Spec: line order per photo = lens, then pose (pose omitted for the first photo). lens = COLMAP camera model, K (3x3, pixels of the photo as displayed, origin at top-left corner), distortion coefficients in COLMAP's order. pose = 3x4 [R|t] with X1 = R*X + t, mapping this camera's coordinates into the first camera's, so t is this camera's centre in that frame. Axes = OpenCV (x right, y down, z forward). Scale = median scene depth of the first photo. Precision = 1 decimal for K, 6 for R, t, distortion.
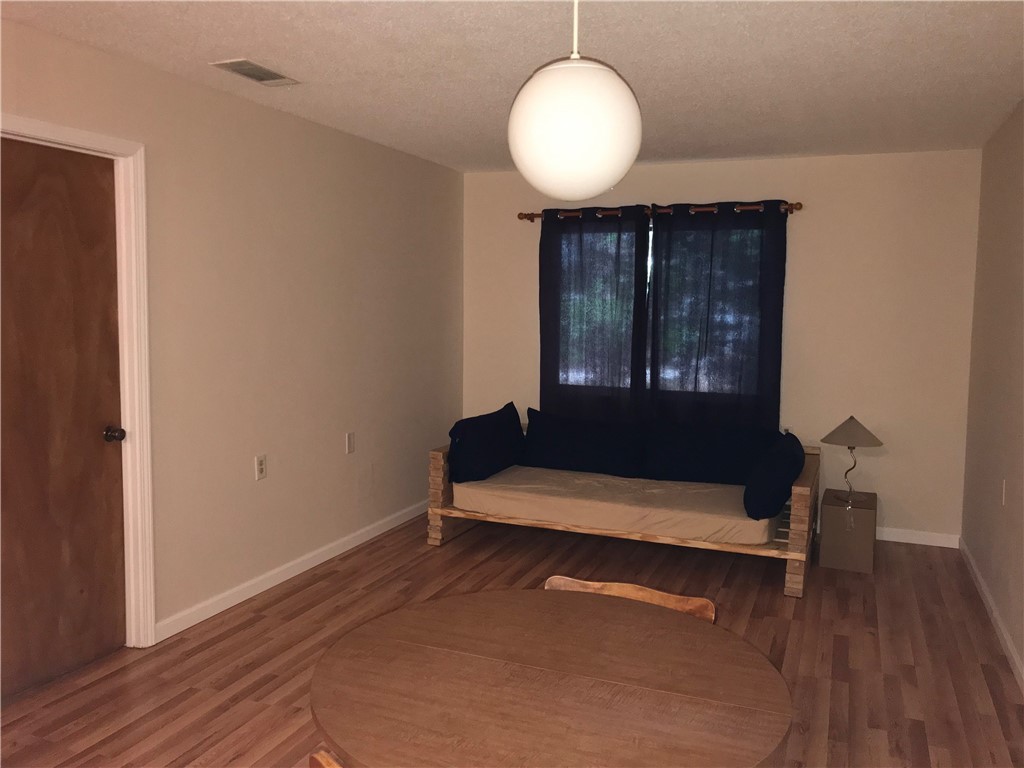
lens RADIAL K [[847.8, 0, 512.7], [0, 847.8, 386.9], [0, 0, 1]] dist [-0.000891, -0.000367]
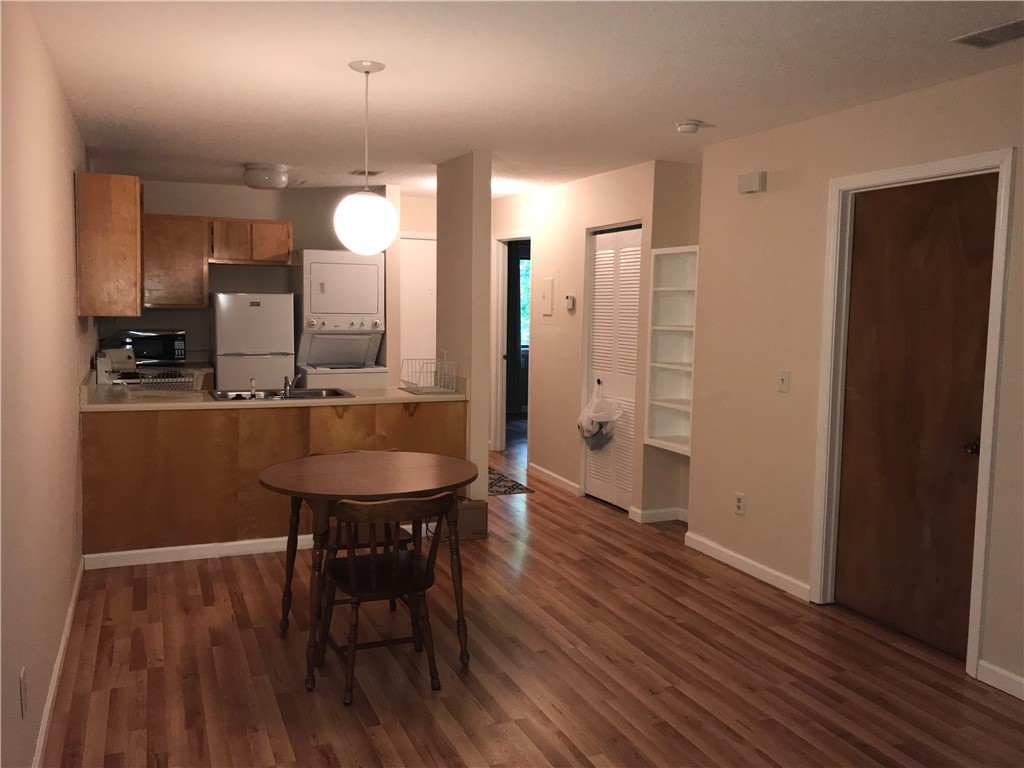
lens RADIAL K [[847.8, 0, 512.7], [0, 847.8, 379.6], [0, 0, 1]] dist [-0.000891, -0.000367]
pose [[-0.706266, 0.045180, -0.706504, 0.665803], [-0.095939, 0.982647, 0.158745, -0.138104], [0.701416, 0.179897, -0.689676, 1.380816]]
